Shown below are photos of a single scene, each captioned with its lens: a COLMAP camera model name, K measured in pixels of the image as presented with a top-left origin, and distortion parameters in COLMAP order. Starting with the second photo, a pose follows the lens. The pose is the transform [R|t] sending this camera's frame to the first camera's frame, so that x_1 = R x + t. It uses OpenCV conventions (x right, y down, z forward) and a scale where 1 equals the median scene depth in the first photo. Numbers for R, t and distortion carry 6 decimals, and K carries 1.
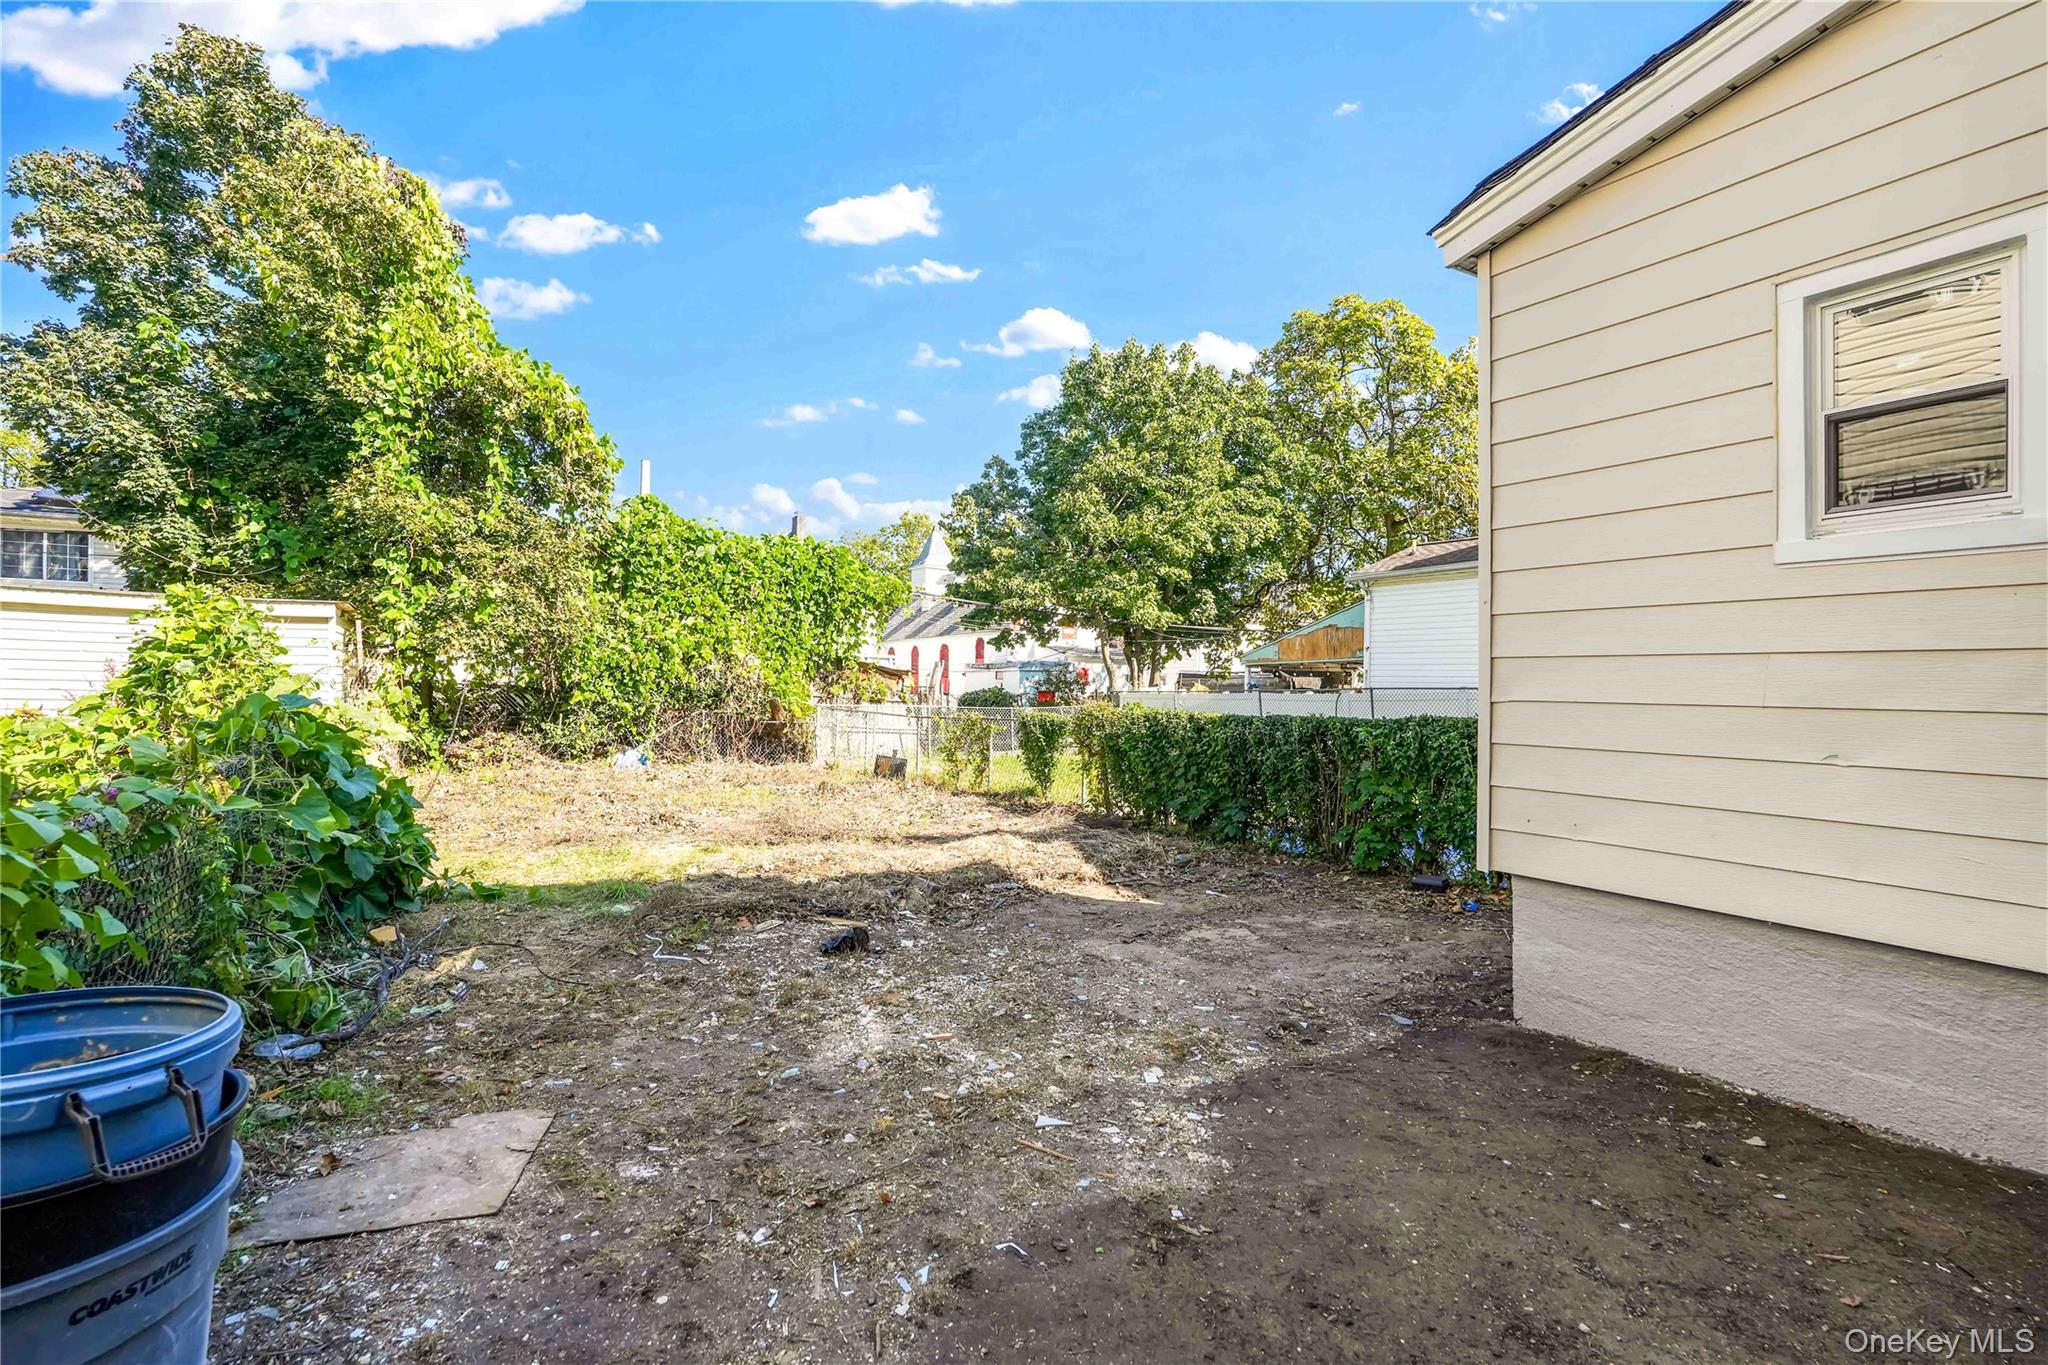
lens RADIAL K [[925.5, 0, 1024.0], [0, 925.5, 682.5], [0, 0, 1]] dist [-0.021204, 0.013589]
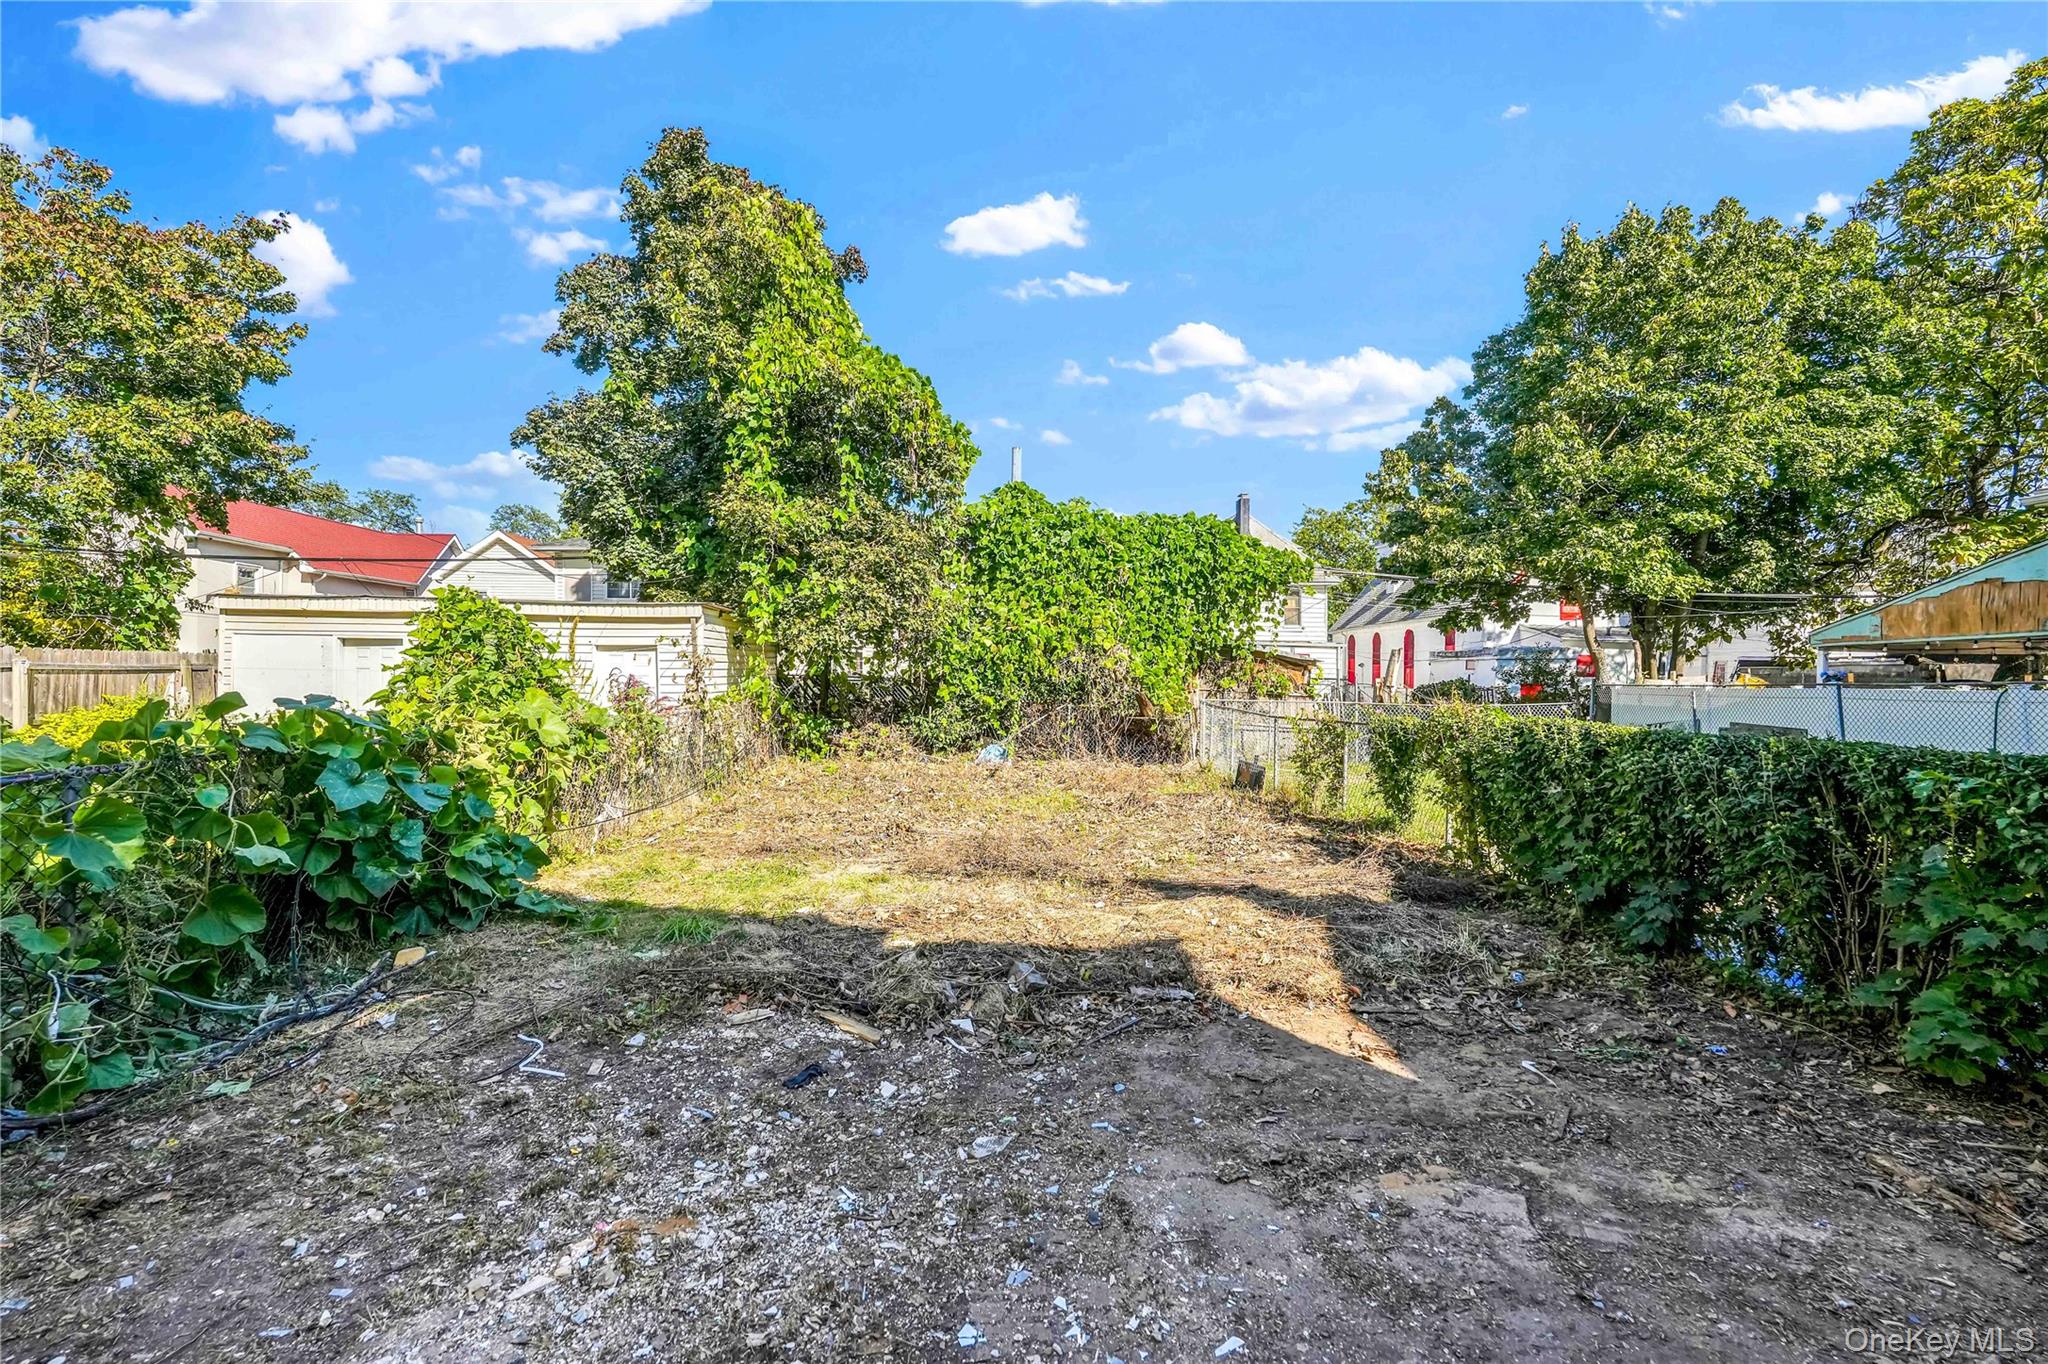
lens RADIAL K [[925.5, 0, 1024.0], [0, 925.5, 682.0], [0, 0, 1]] dist [-0.021204, 0.013589]
pose [[0.867293, 0.000312, -0.497798, 0.080832], [0.004003, 0.999963, 0.007602, -0.000428], [0.497782, -0.008586, 0.867260, 0.149814]]
